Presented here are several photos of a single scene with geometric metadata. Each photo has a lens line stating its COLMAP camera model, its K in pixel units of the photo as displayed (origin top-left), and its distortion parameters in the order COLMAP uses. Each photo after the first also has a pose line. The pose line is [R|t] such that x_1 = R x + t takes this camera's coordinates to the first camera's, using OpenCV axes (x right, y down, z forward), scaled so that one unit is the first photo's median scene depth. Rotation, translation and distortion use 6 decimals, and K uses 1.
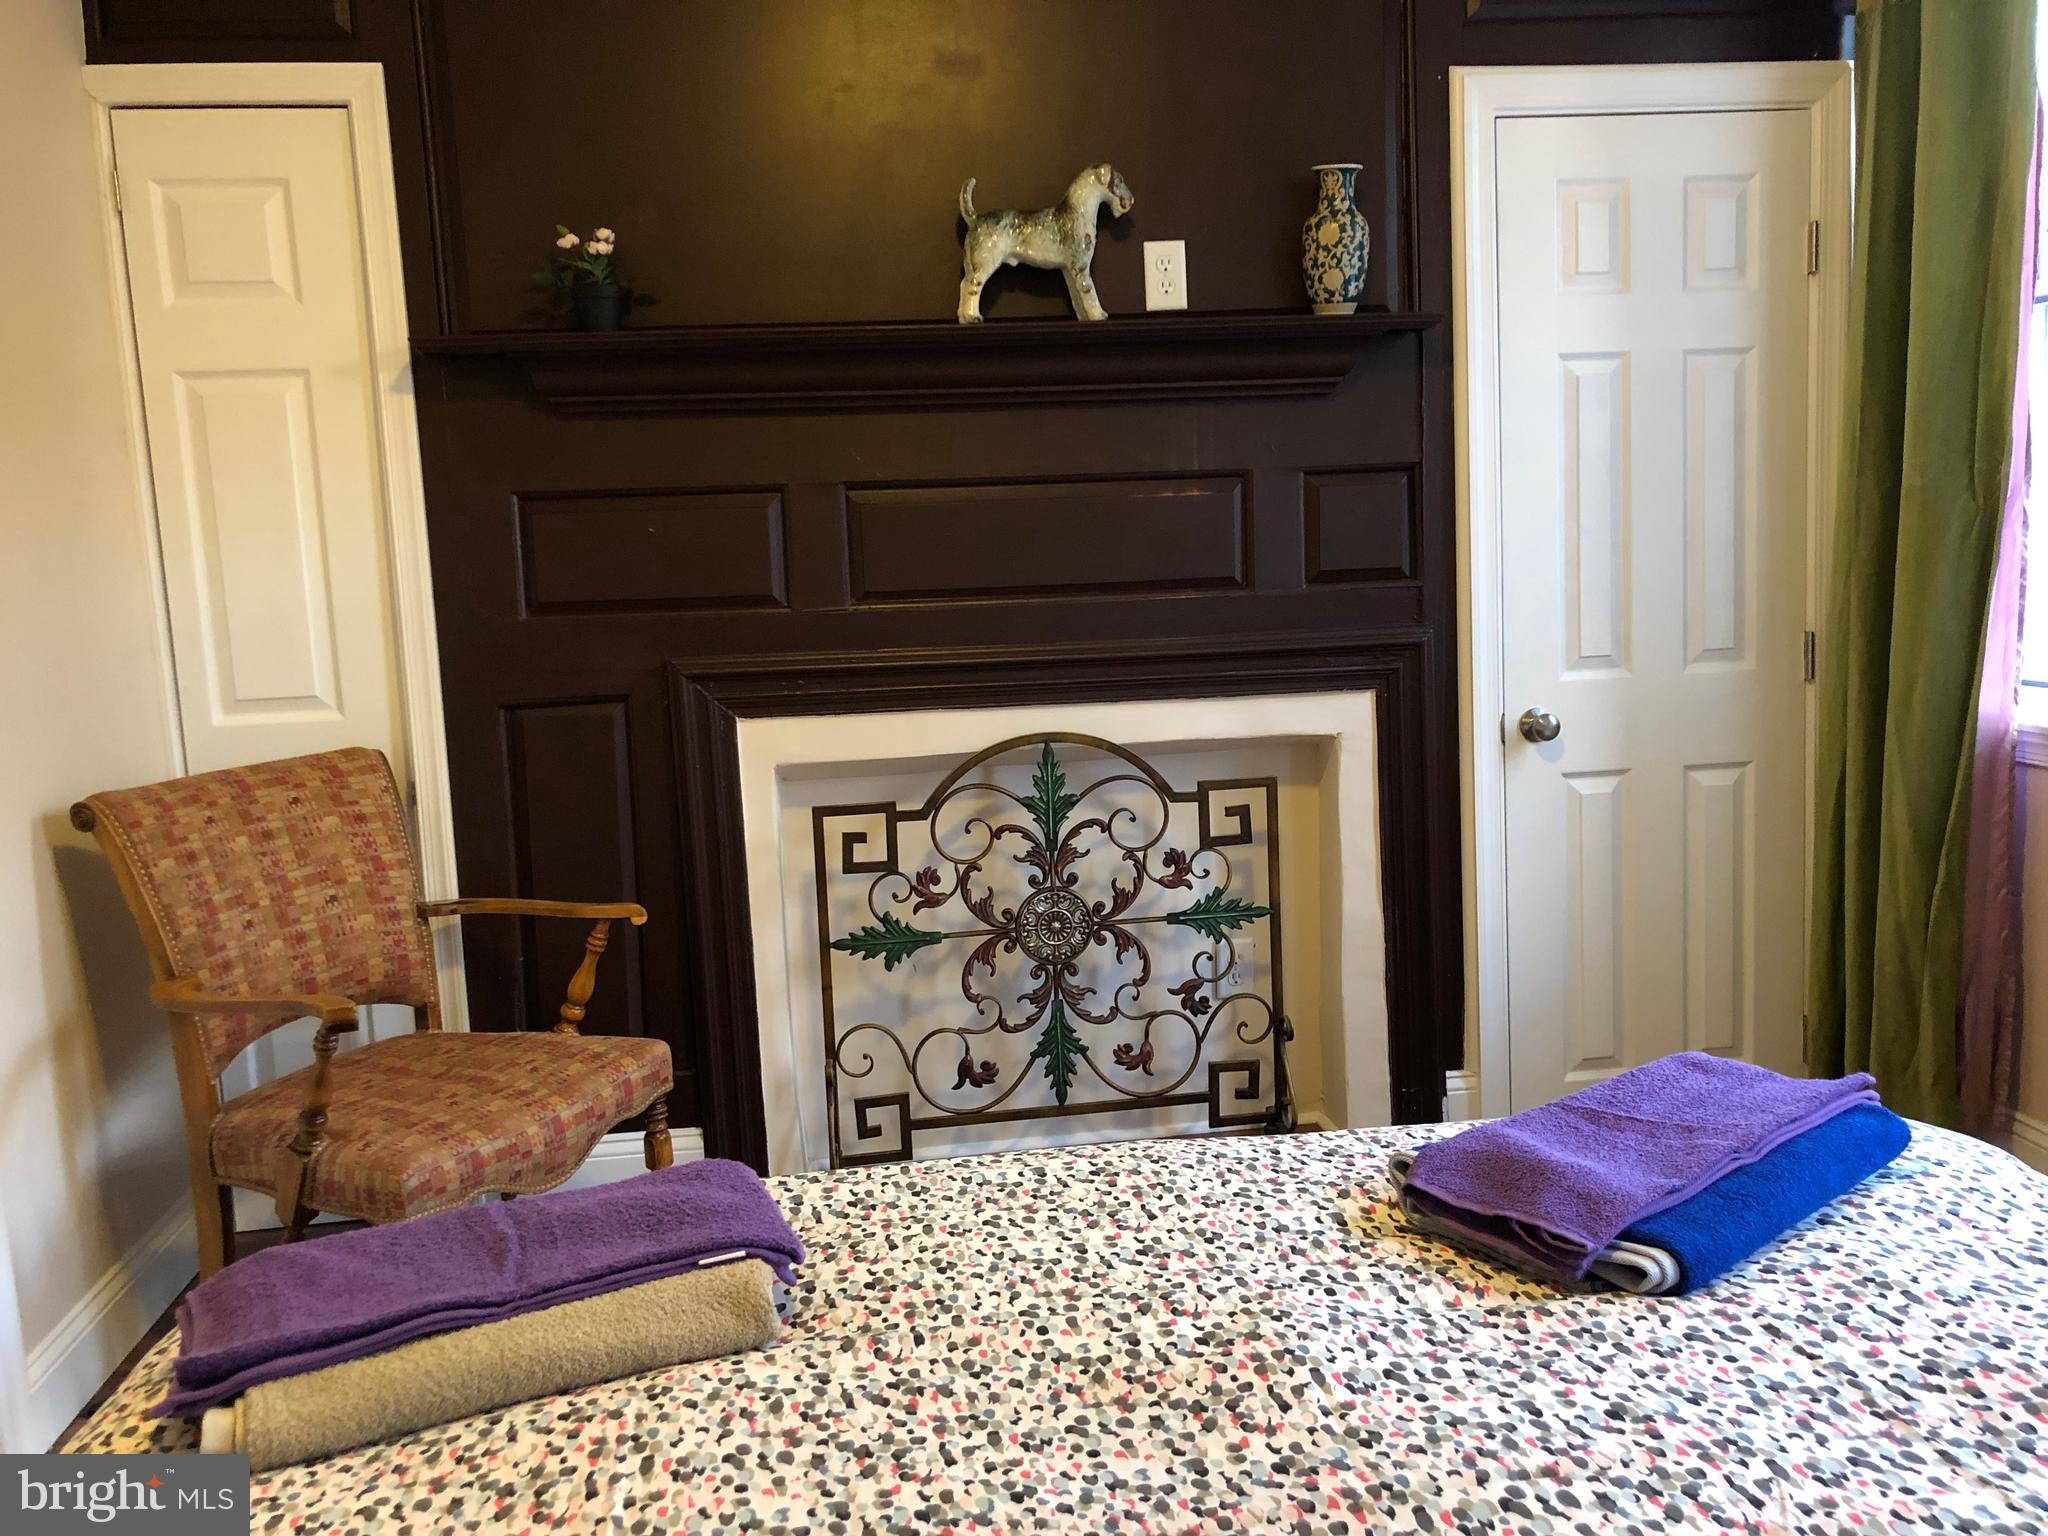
lens RADIAL K [[1665.7, 0, 1030.5], [0, 1665.7, 769.5], [0, 0, 1]] dist [0.037451, -0.035466]
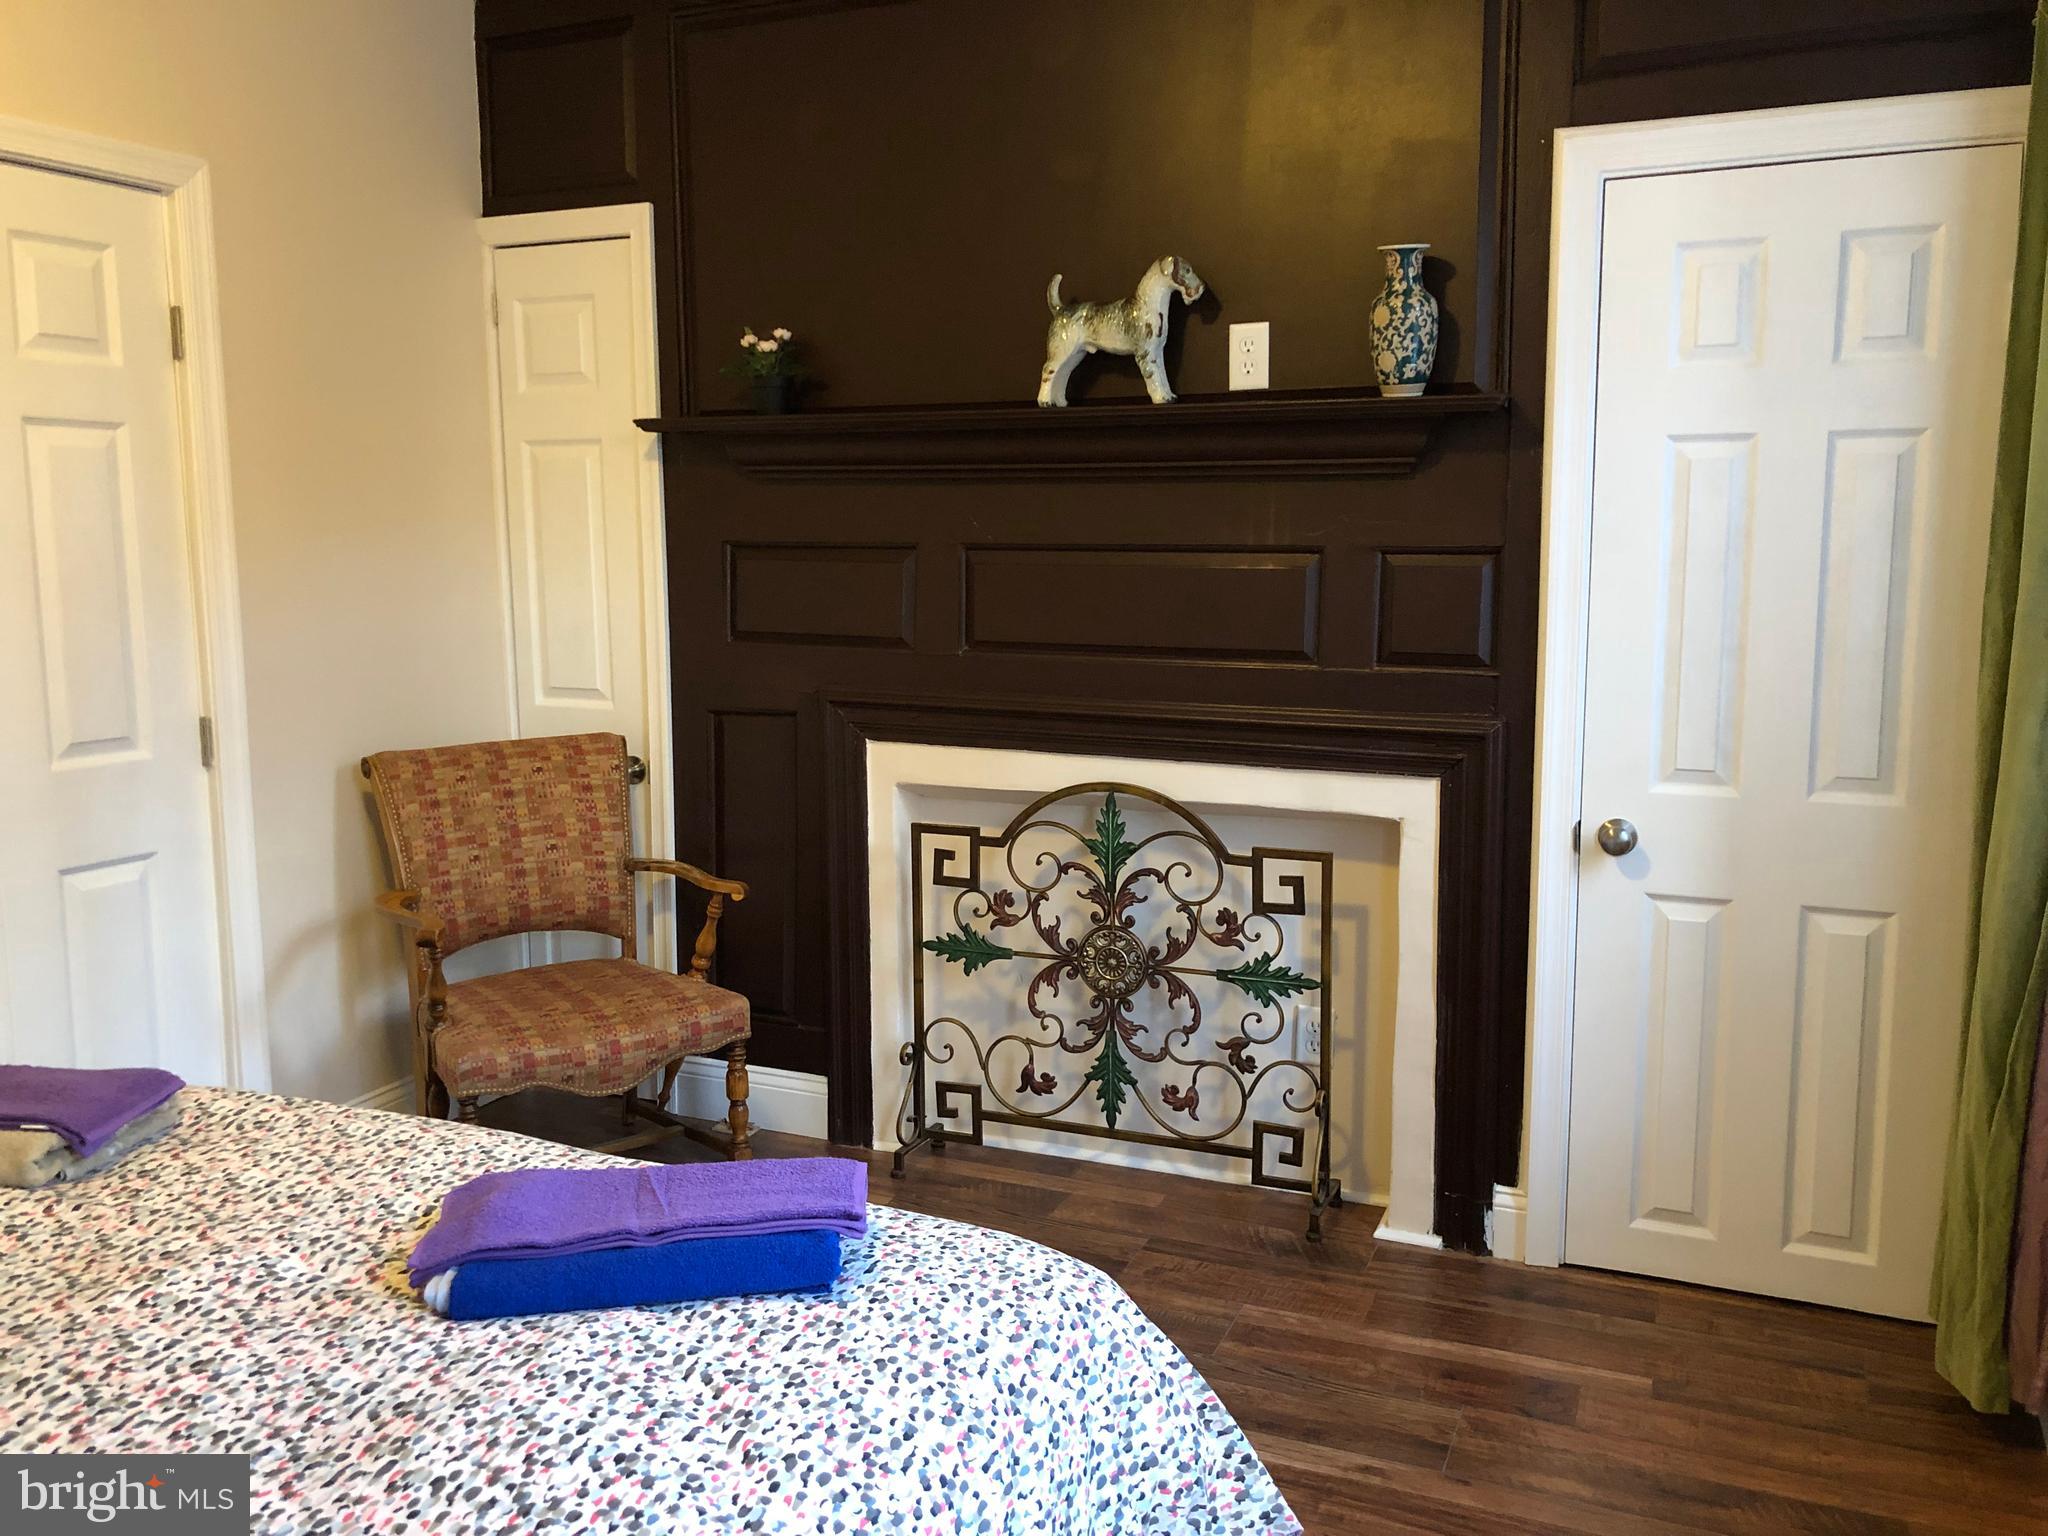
lens RADIAL K [[1665.7, 0, 1030.1], [0, 1665.7, 772.0], [0, 0, 1]] dist [0.037451, -0.035466]
pose [[0.859107, 0.115070, -0.498692, 0.509632], [-0.104662, 0.993305, 0.048894, -0.077726], [0.500980, 0.010189, 0.865399, 0.044753]]
